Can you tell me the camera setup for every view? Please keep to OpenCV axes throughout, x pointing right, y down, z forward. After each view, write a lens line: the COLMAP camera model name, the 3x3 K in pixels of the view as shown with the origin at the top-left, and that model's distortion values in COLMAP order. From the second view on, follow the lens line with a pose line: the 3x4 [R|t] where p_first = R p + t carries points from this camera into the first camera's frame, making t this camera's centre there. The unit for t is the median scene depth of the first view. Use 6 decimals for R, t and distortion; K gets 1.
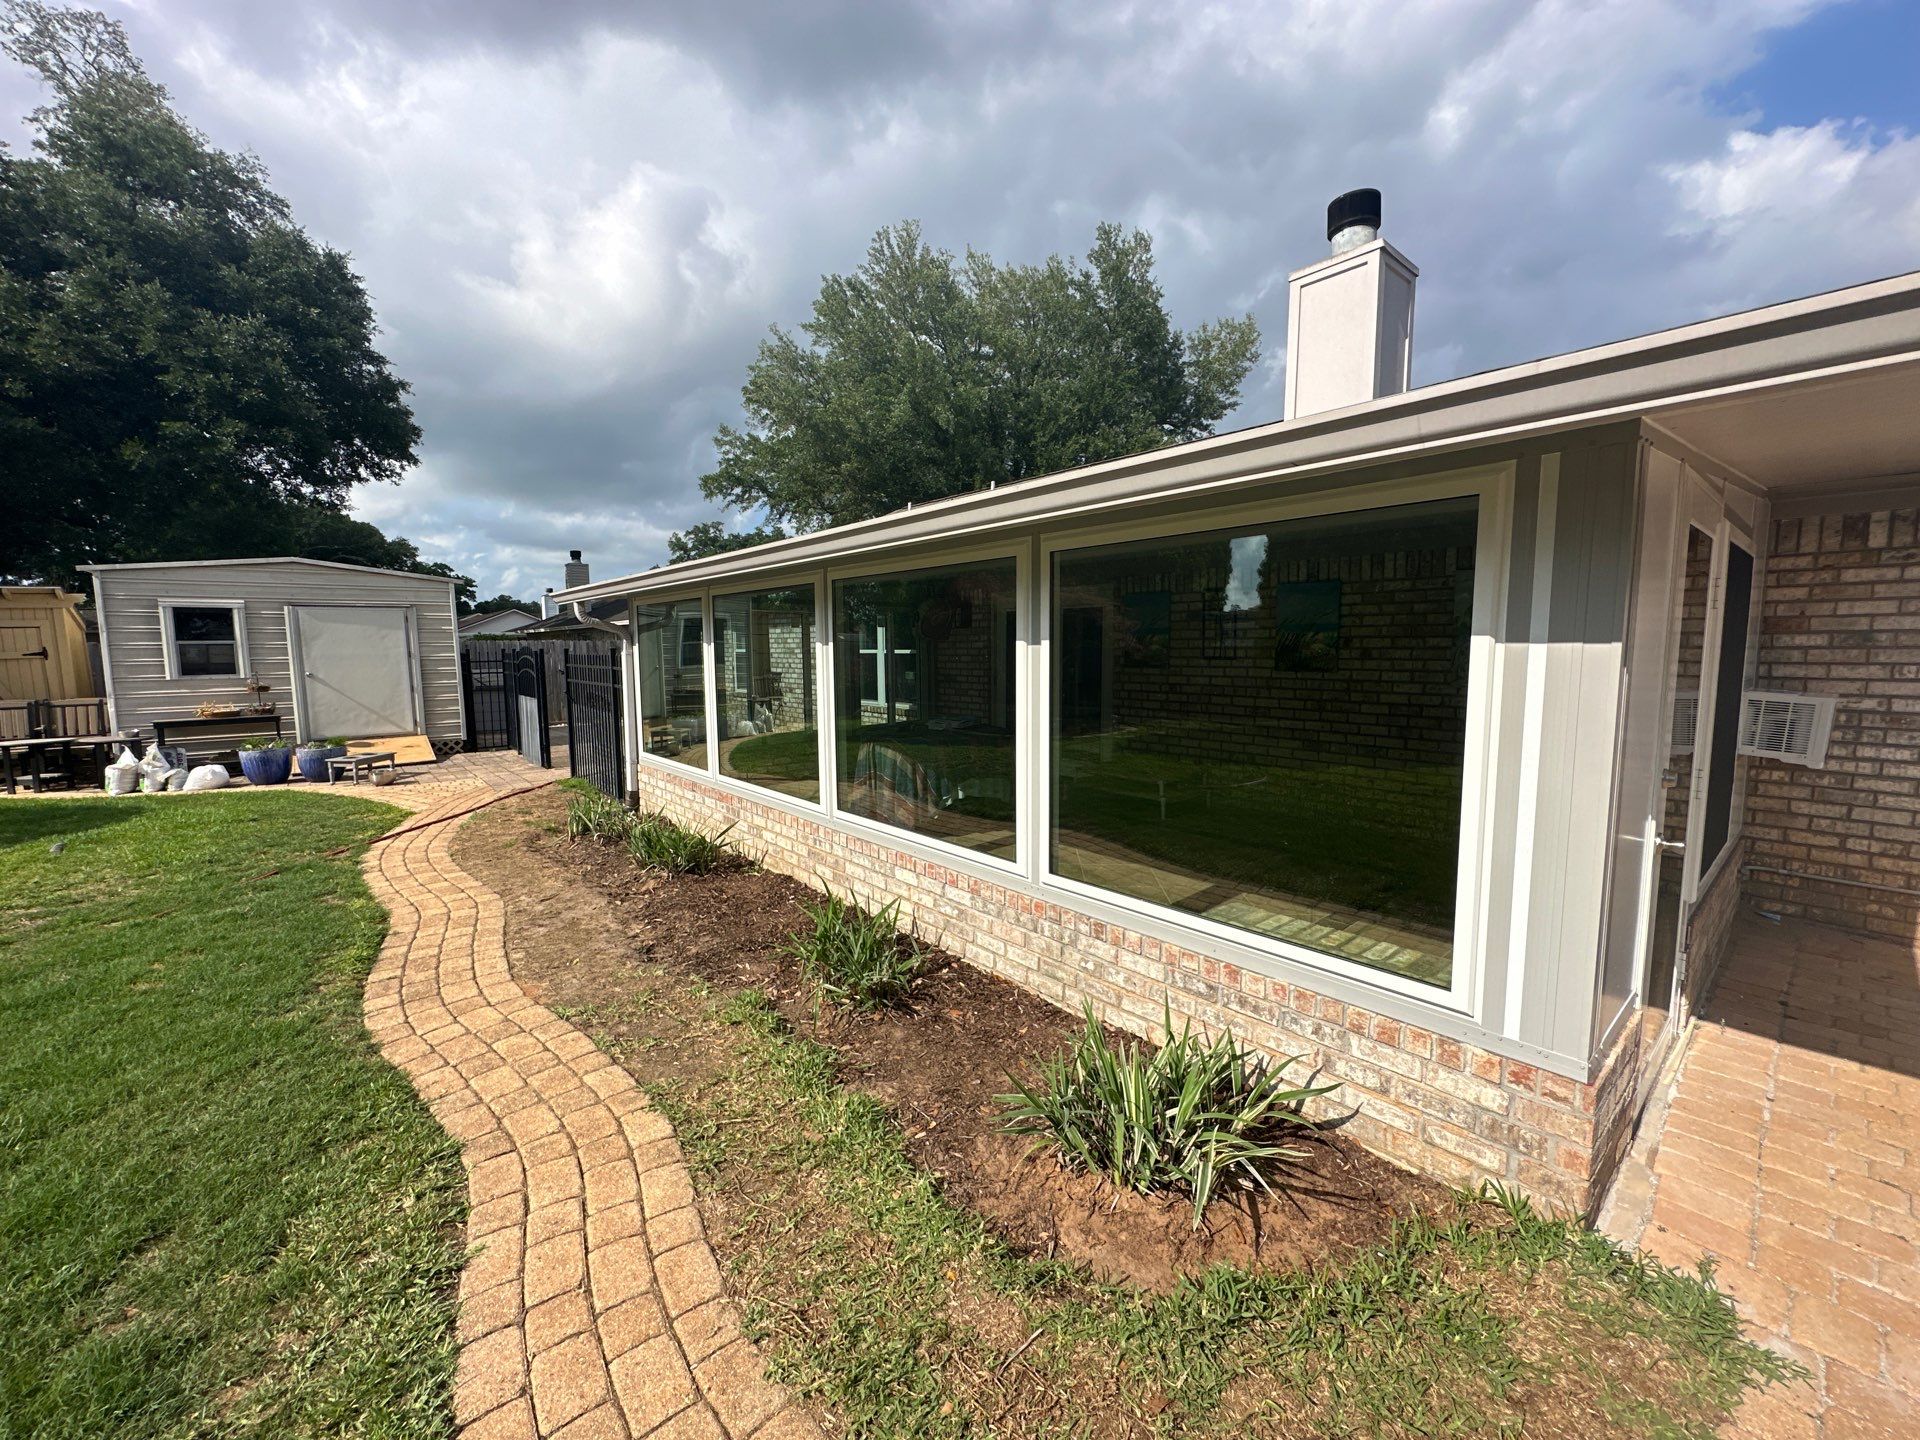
lens RADIAL K [[763.4, 0, 957.3], [0, 763.4, 719.2], [0, 0, 1]] dist [-0.003113, 0.000449]
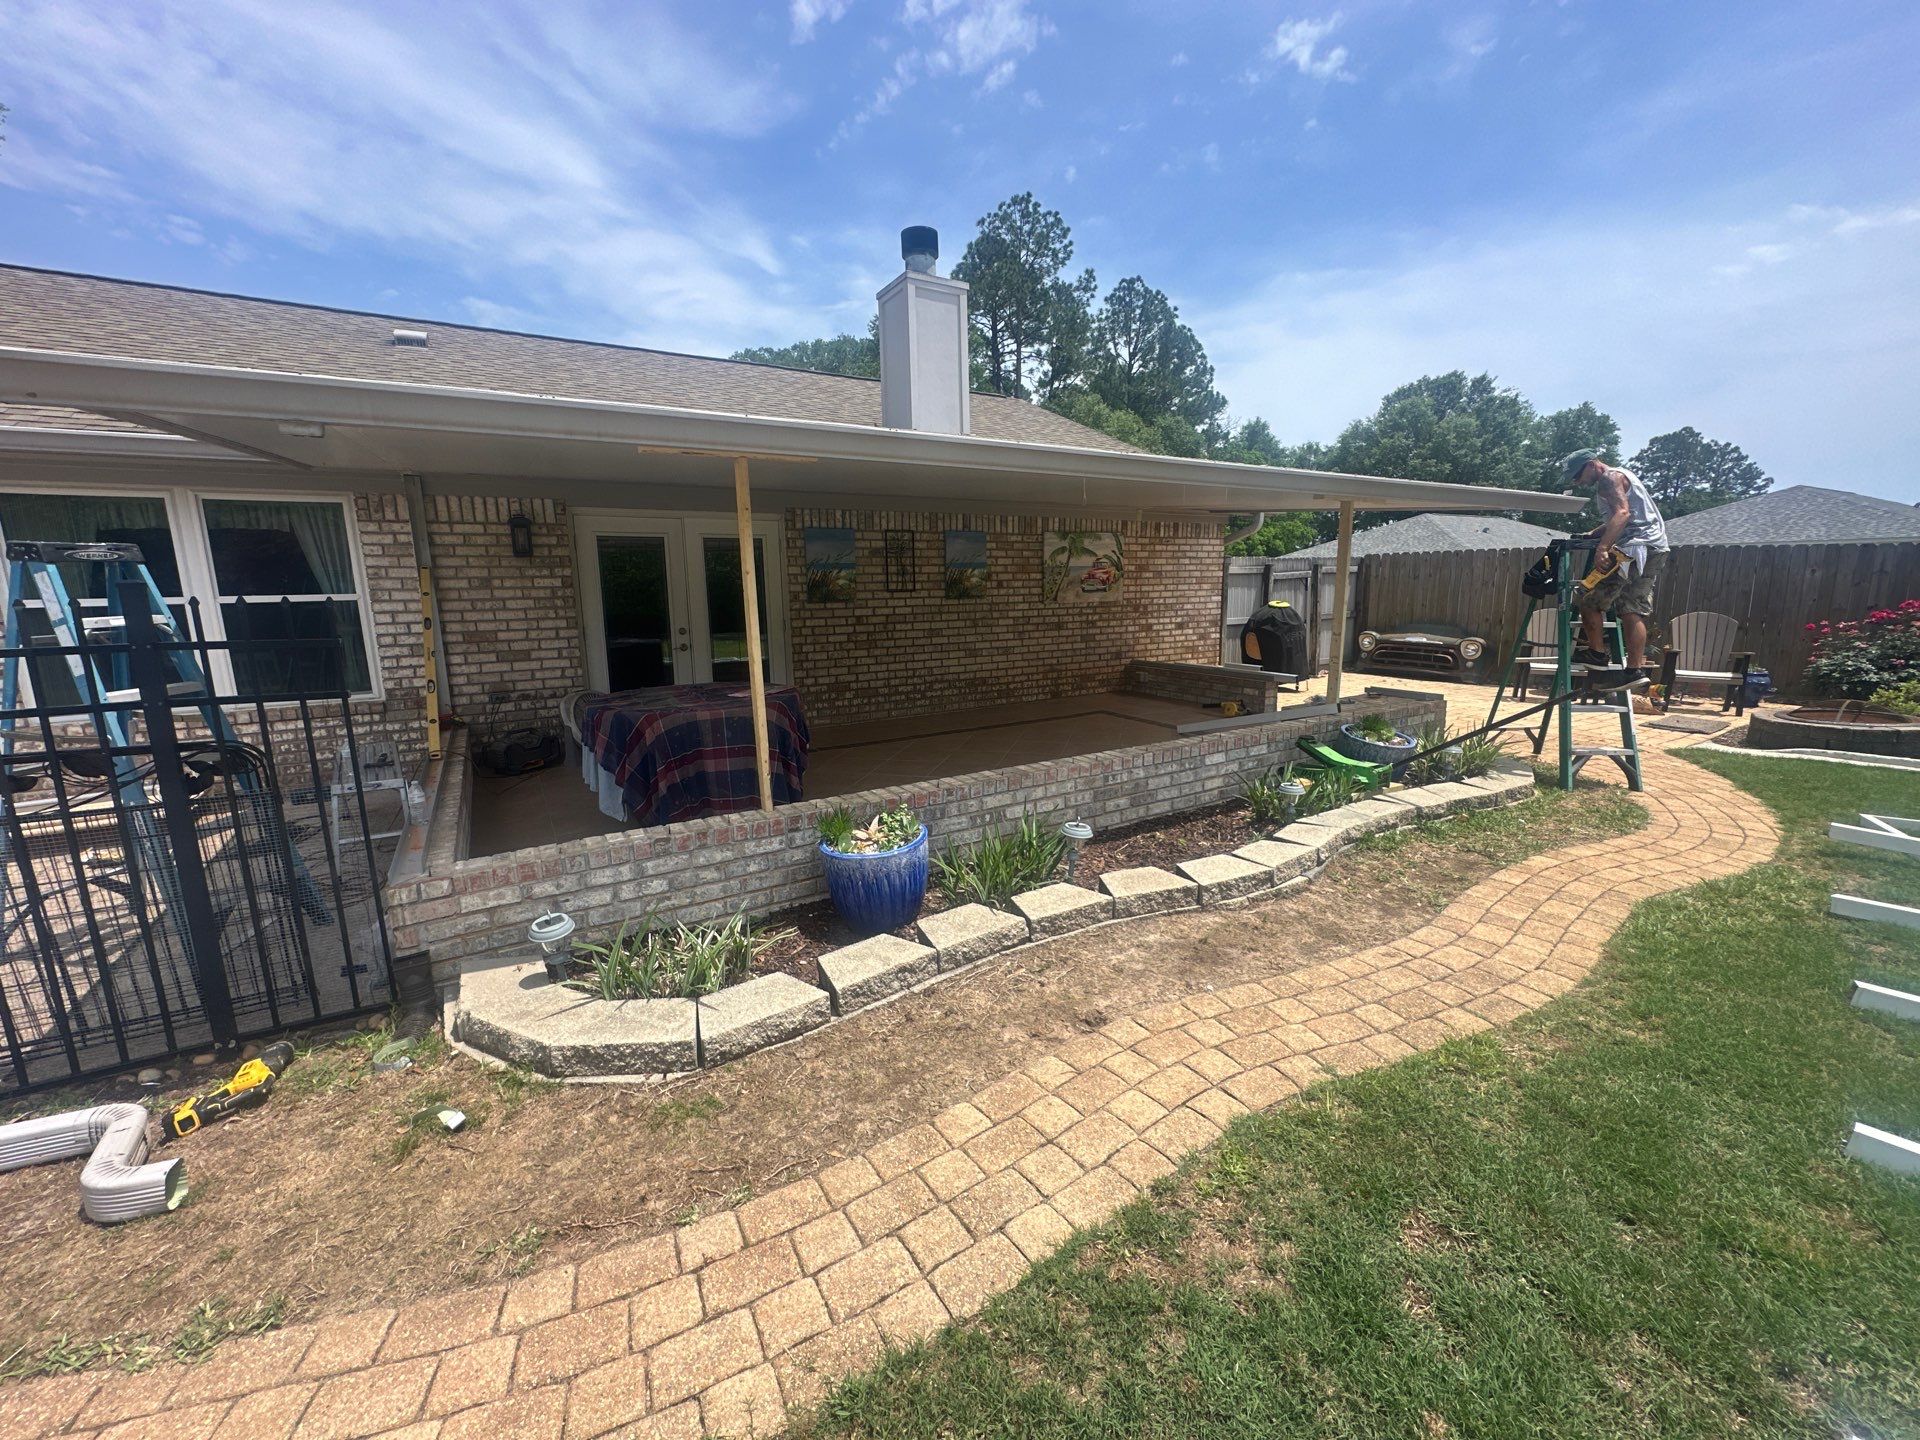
lens RADIAL K [[763.4, 0, 959.8], [0, 763.4, 722.0], [0, 0, 1]] dist [-0.003113, 0.000449]
pose [[0.160837, -0.174662, 0.971403, -1.358493], [0.110982, 0.981175, 0.158044, -0.096549], [-0.980721, 0.082389, 0.177194, 1.212268]]
